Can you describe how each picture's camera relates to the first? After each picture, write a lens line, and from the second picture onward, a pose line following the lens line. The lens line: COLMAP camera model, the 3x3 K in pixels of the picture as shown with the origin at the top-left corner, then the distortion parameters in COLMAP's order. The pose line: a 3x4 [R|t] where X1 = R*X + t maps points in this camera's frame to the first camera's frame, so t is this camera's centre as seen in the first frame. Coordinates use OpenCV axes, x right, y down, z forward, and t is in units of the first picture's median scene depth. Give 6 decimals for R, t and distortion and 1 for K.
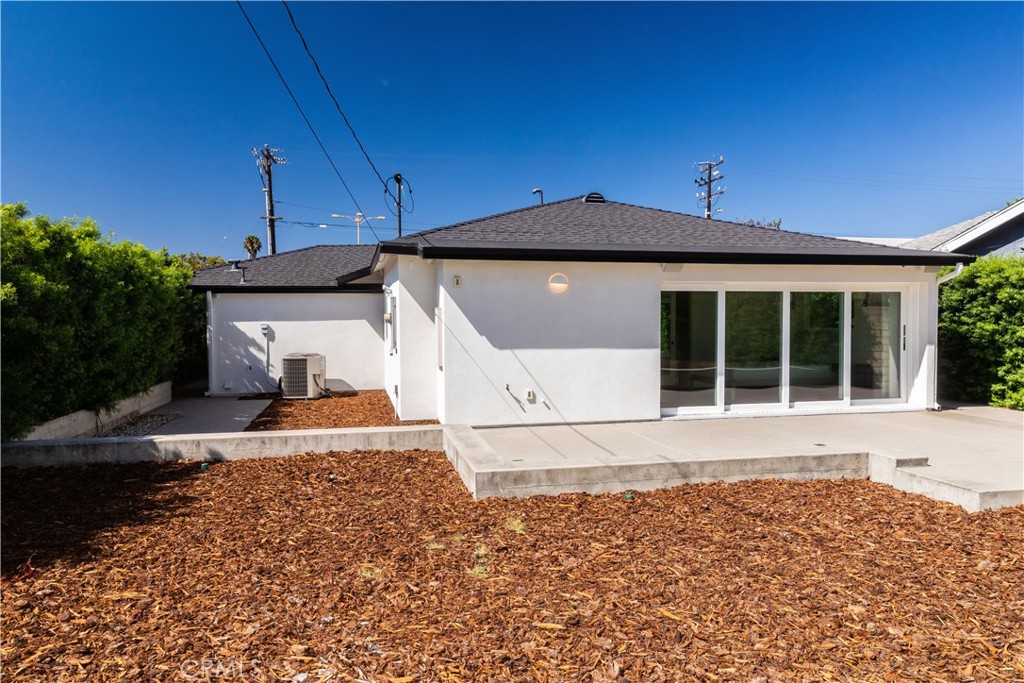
lens RADIAL K [[714.8, 0, 512.0], [0, 714.8, 341.5], [0, 0, 1]] dist [0.011569, -0.002591]
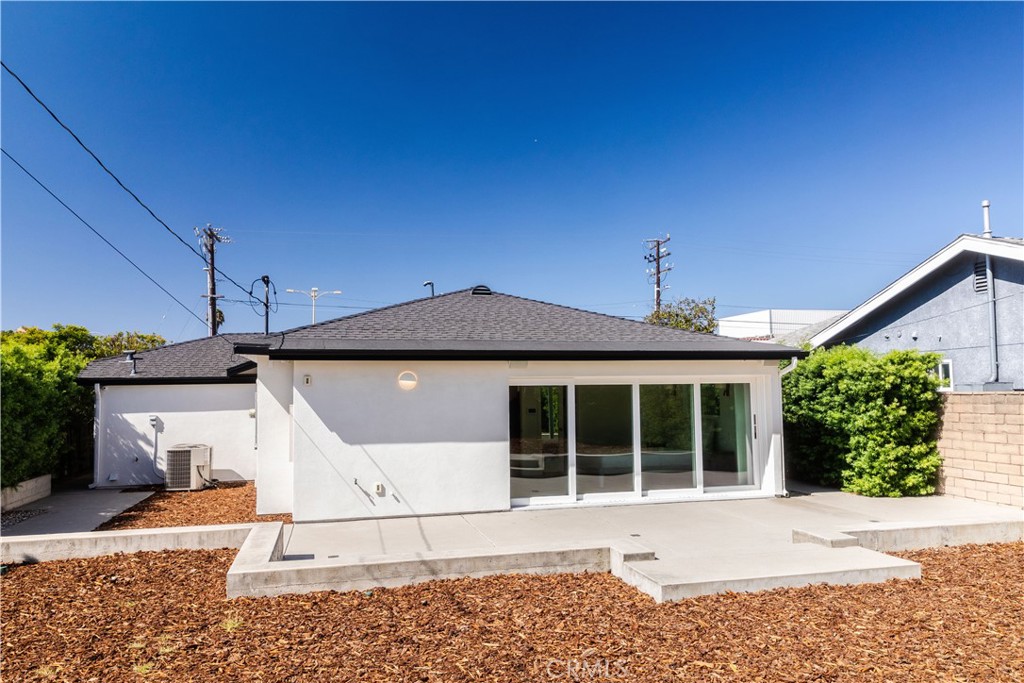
lens RADIAL K [[741.0, 0, 512.0], [0, 741.0, 341.5], [0, 0, 1]] dist [0.023401, -0.020127]
pose [[0.999549, -0.005340, 0.029534, 0.169041], [0.008206, 0.995175, -0.097771, -0.027515], [-0.028870, 0.097969, 0.994771, -0.090787]]
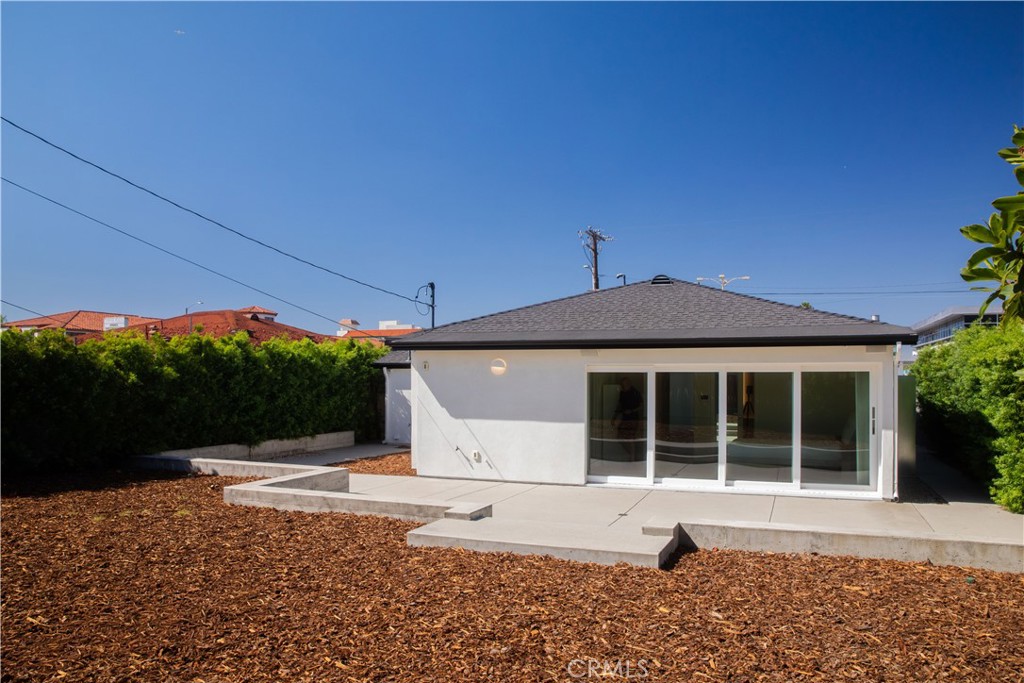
lens RADIAL K [[740.1, 0, 512.8], [0, 740.1, 361.0], [0, 0, 1]] dist [-0.111593, 0.081966]
pose [[0.829073, -0.004555, -0.559121, 0.725933], [-0.025242, 0.998642, -0.045564, -0.030098], [0.558570, 0.051889, 0.827833, -0.044241]]
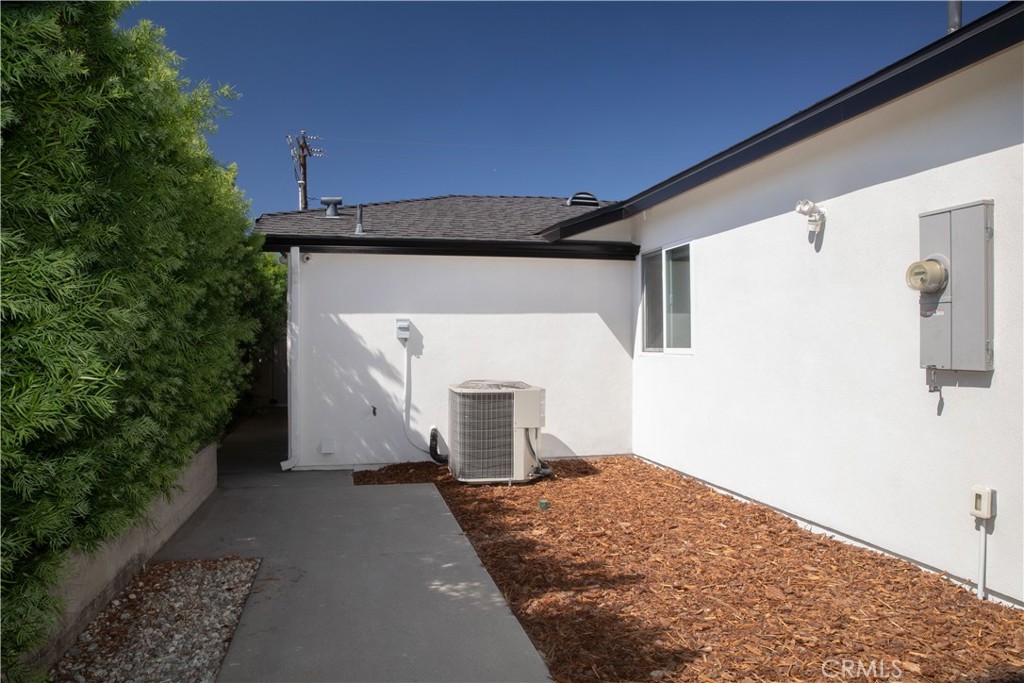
lens RADIAL K [[690.3, 0, 512.0], [0, 690.3, 341.5], [0, 0, 1]] dist [-0.071512, -0.000369]
pose [[0.999926, 0.006591, 0.010272, -0.362073], [-0.006227, 0.999367, -0.035030, 0.008394], [-0.010496, 0.034963, 0.999333, 0.702784]]
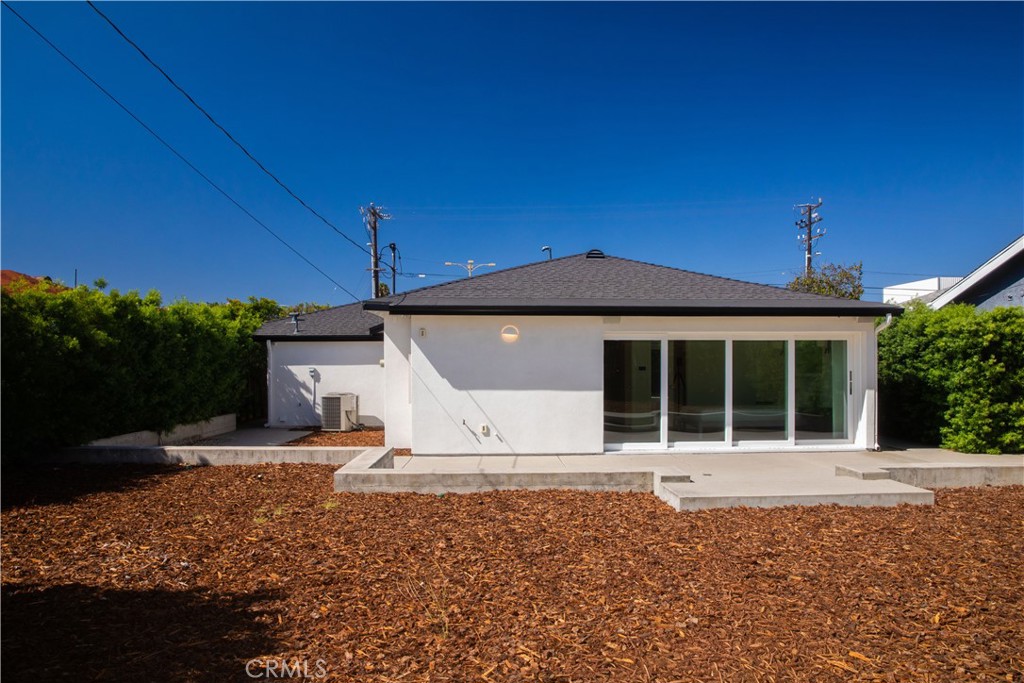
lens RADIAL K [[741.3, 0, 512.9], [0, 741.3, 354.3], [0, 0, 1]] dist [-0.115843, 0.096149]
pose [[0.982908, 0.001251, -0.184091, 0.265258], [-0.009393, 0.999015, -0.043360, 0.004200], [0.183856, 0.044348, 0.981952, -0.171859]]
